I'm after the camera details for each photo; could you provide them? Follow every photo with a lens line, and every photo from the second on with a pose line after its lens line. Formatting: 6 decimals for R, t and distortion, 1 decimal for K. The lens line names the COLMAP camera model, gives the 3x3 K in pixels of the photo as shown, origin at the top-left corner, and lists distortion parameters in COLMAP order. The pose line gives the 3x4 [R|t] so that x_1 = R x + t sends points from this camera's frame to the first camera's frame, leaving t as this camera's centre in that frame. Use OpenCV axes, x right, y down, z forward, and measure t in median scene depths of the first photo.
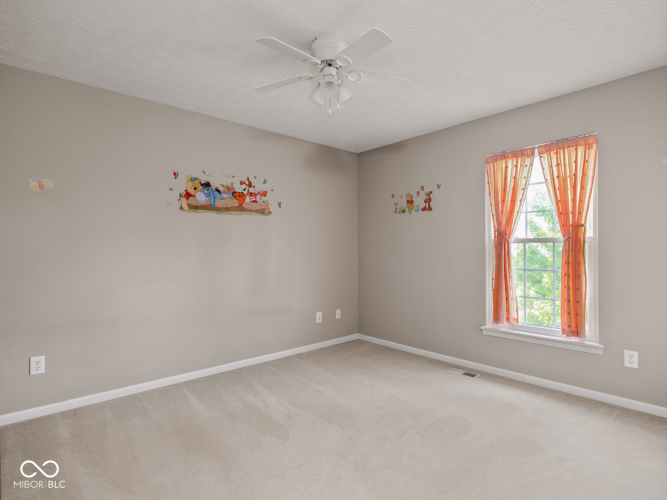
lens RADIAL K [[358.2, 0, 333.5], [0, 358.2, 250.0], [0, 0, 1]] dist [0.001415, 0.000344]
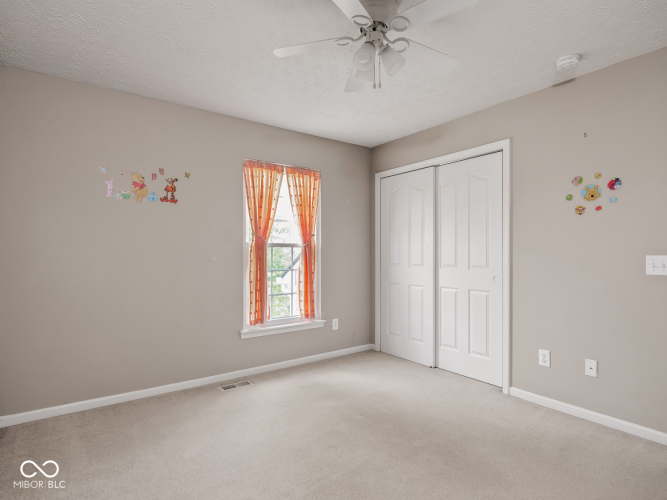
lens RADIAL K [[358.2, 0, 333.5], [0, 358.2, 250.0], [0, 0, 1]] dist [0.001415, 0.000344]
pose [[0.096458, 0.008535, 0.995301, -0.558020], [-0.000547, 0.999964, -0.008522, -0.001215], [-0.995337, 0.000278, 0.096459, 0.684162]]
